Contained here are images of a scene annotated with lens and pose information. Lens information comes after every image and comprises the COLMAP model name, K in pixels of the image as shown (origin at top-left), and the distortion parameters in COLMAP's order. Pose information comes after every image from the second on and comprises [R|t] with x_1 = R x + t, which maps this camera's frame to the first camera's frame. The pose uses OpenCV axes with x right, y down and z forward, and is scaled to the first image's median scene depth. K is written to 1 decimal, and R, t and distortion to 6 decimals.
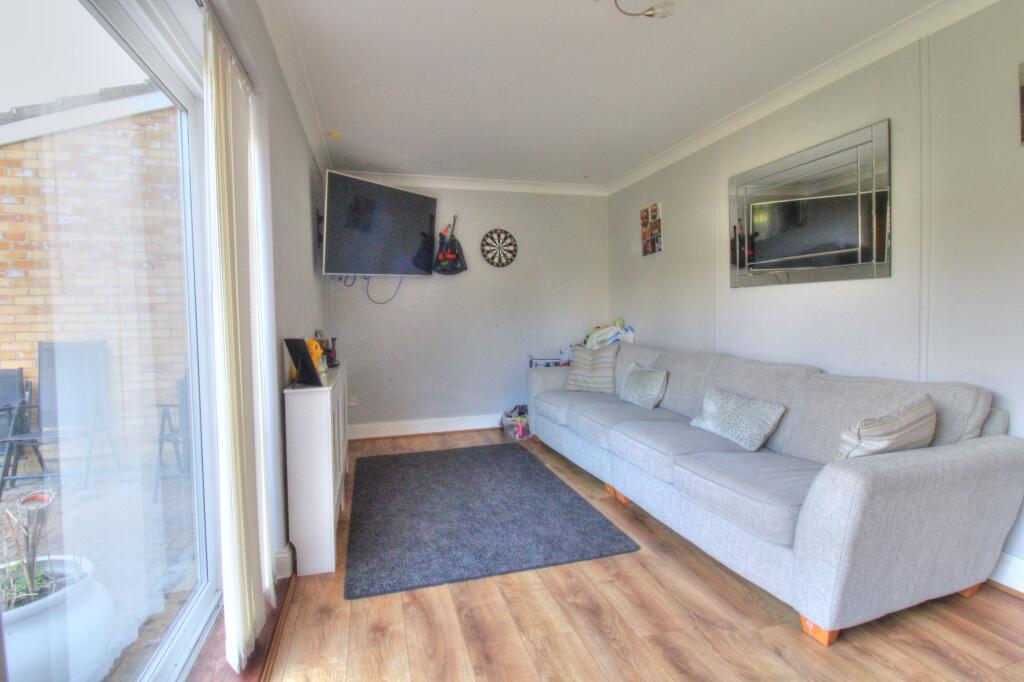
lens RADIAL K [[478.3, 0, 507.6], [0, 478.3, 332.7], [0, 0, 1]] dist [0.001333, -0.015203]
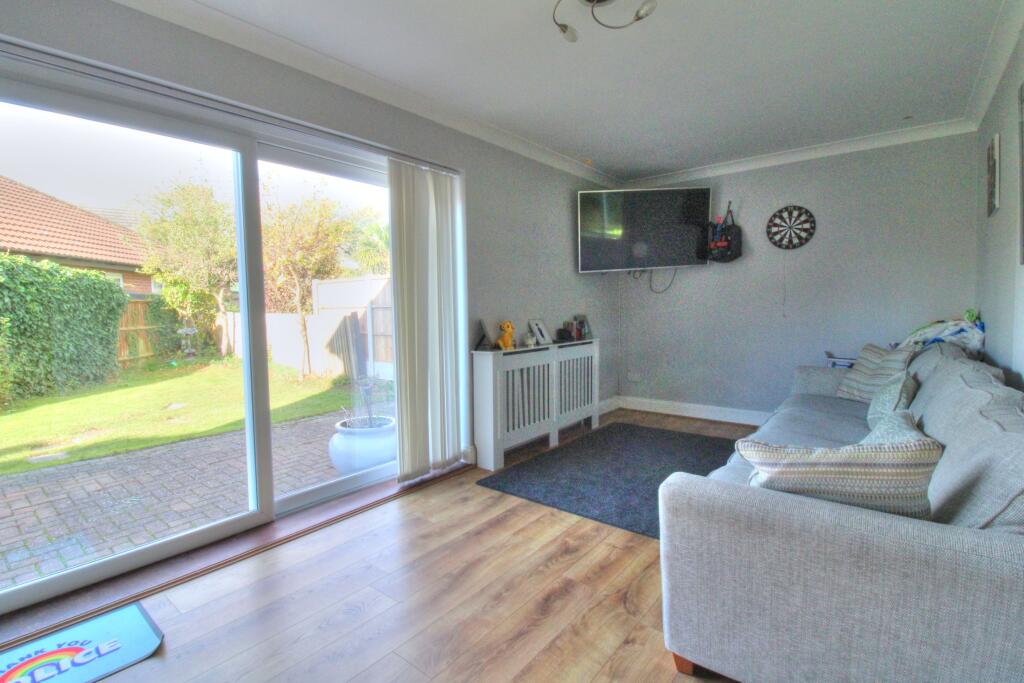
lens RADIAL K [[478.3, 0, 507.6], [0, 478.3, 333.2], [0, 0, 1]] dist [0.001333, -0.015203]
pose [[0.570762, 0.053740, -0.819355, 1.008365], [-0.026684, 0.998543, 0.046905, -0.024392], [0.820682, -0.004908, 0.571365, 0.167528]]
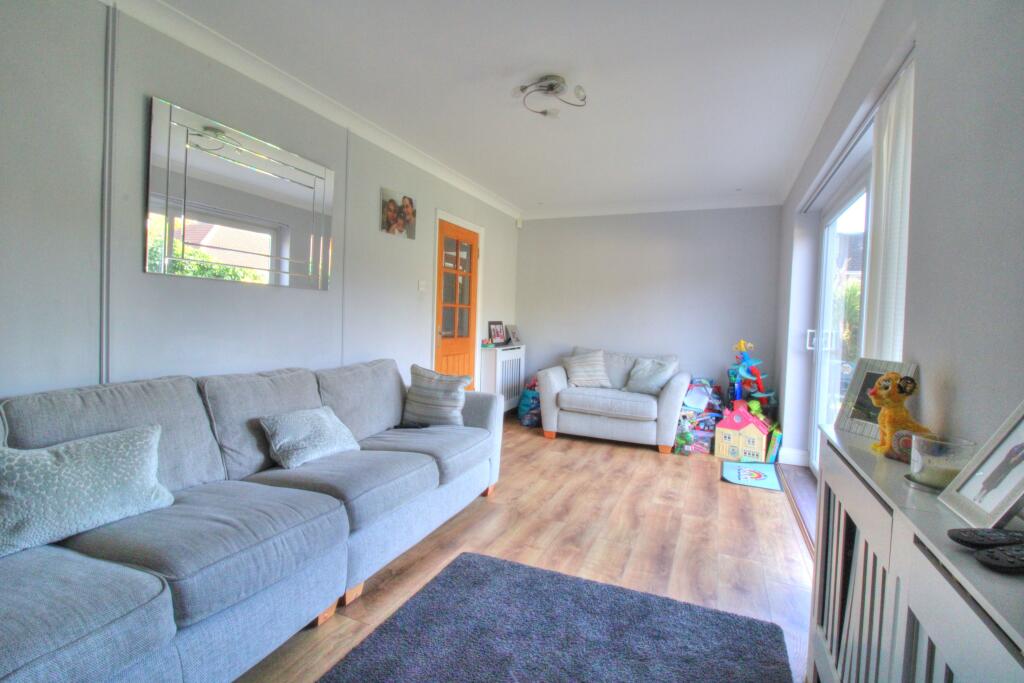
lens RADIAL K [[478.3, 0, 507.6], [0, 478.3, 333.2], [0, 0, 1]] dist [0.001333, -0.015203]
pose [[-0.765754, -0.027094, 0.642562, -0.513173], [0.011828, 0.998350, 0.056191, -0.080136], [-0.643025, 0.050629, -0.764170, 2.017621]]
